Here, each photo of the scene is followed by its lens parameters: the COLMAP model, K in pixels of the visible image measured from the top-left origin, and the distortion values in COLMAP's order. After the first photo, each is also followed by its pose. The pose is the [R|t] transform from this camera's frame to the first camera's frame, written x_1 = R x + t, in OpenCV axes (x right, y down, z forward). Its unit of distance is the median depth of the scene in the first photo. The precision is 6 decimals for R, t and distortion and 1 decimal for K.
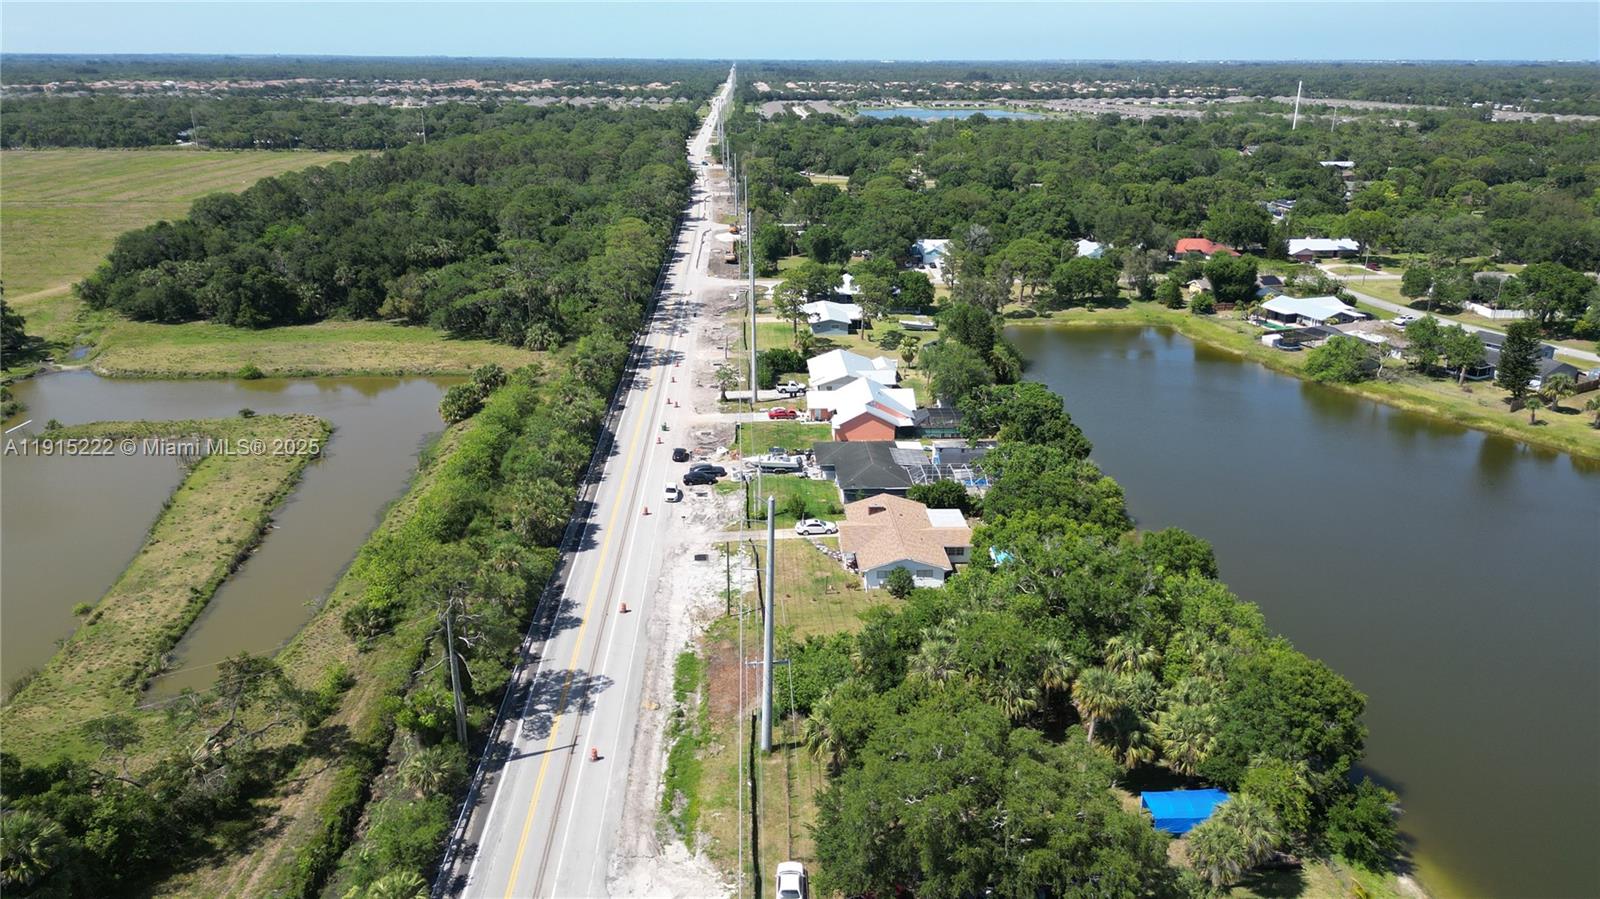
lens RADIAL K [[1120.9, 0, 800.0], [0, 1120.9, 449.5], [0, 0, 1]] dist [0.072036, -0.069593]
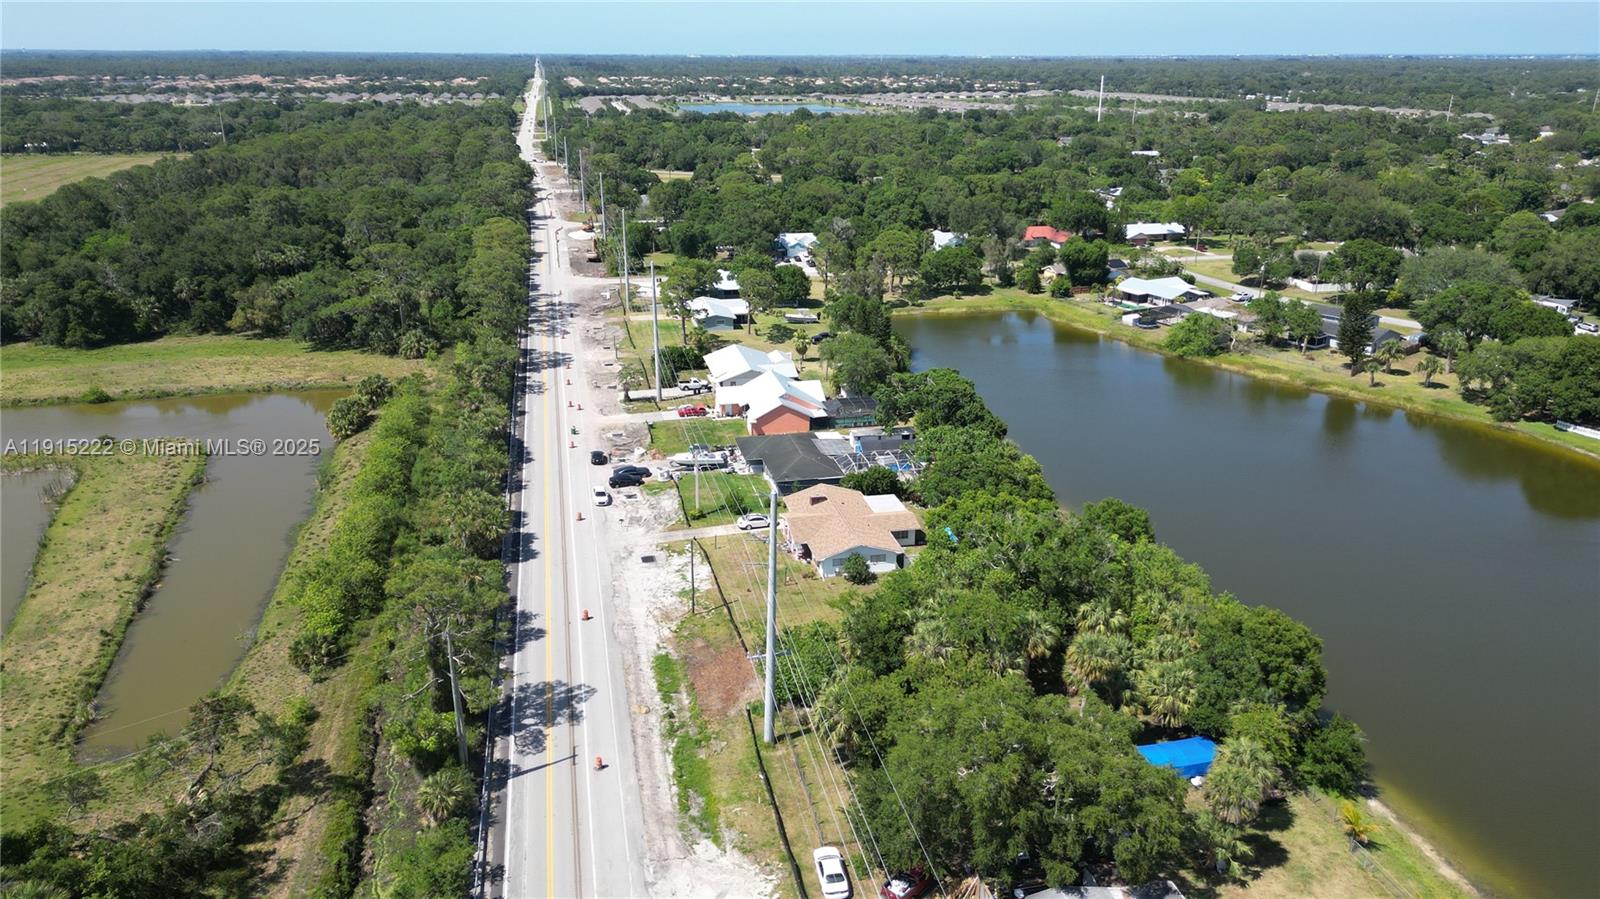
lens RADIAL K [[1120.9, 0, 800.0], [0, 1120.9, 449.5], [0, 0, 1]] dist [0.072036, -0.069593]
pose [[0.986676, -0.055838, 0.152814, -0.074972], [0.055213, 0.998440, 0.008332, -0.000851], [-0.153040, 0.000216, 0.988220, -0.000207]]
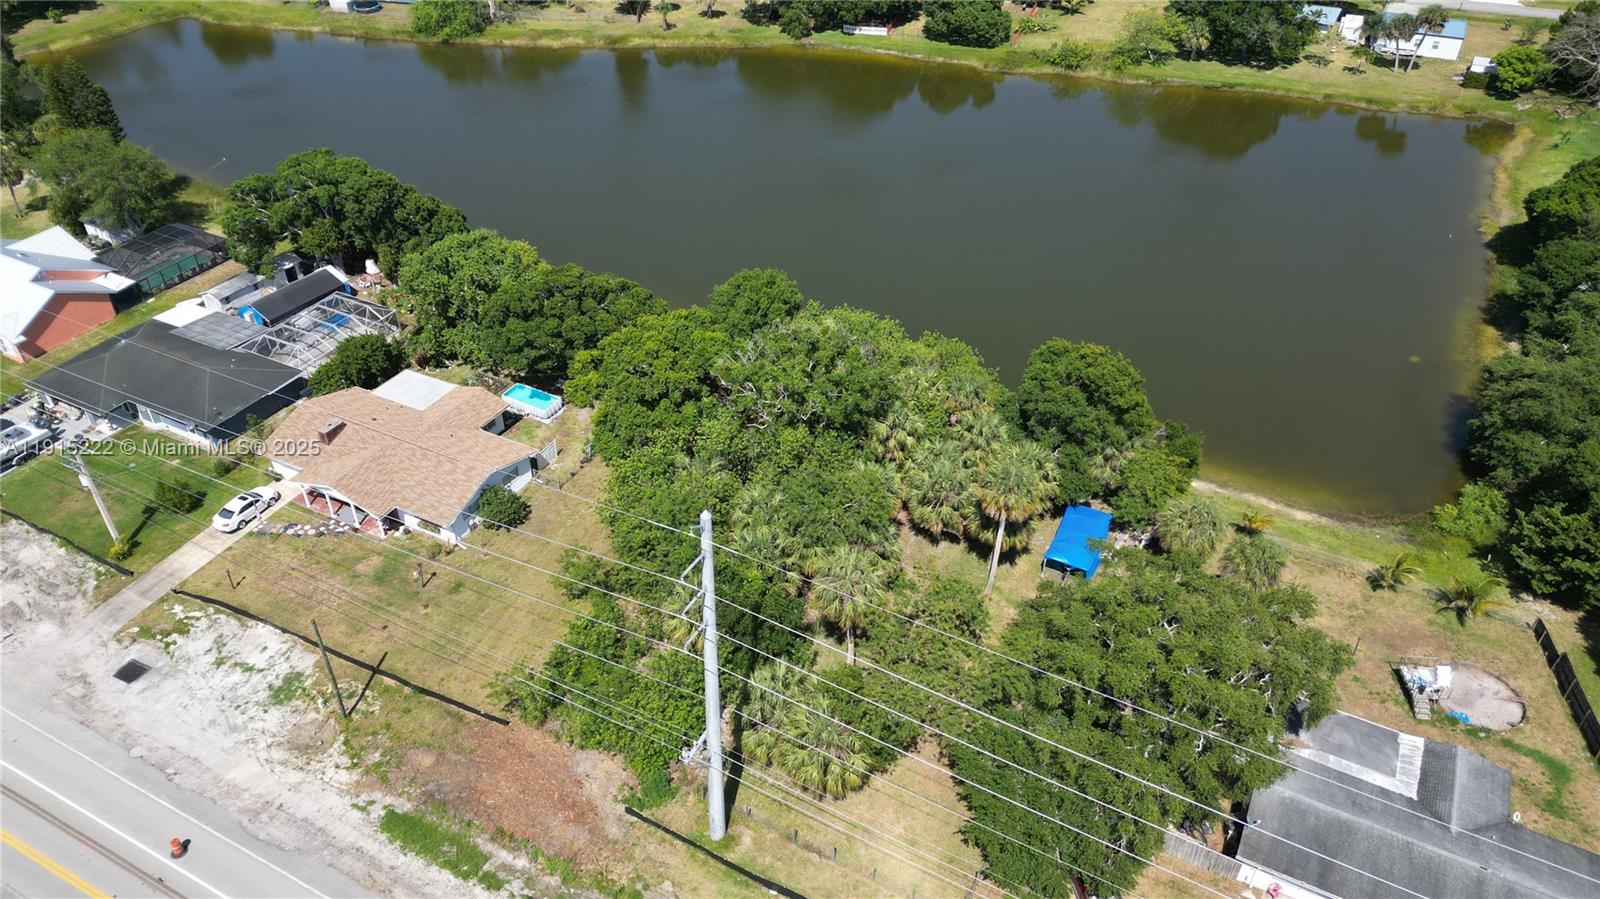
lens RADIAL K [[1120.9, 0, 800.0], [0, 1120.9, 449.5], [0, 0, 1]] dist [0.072036, -0.069593]
pose [[0.510697, -0.516433, 0.687376, -0.180656], [0.283700, 0.855940, 0.432297, -0.103812], [-0.811605, -0.025765, 0.583638, 0.309077]]
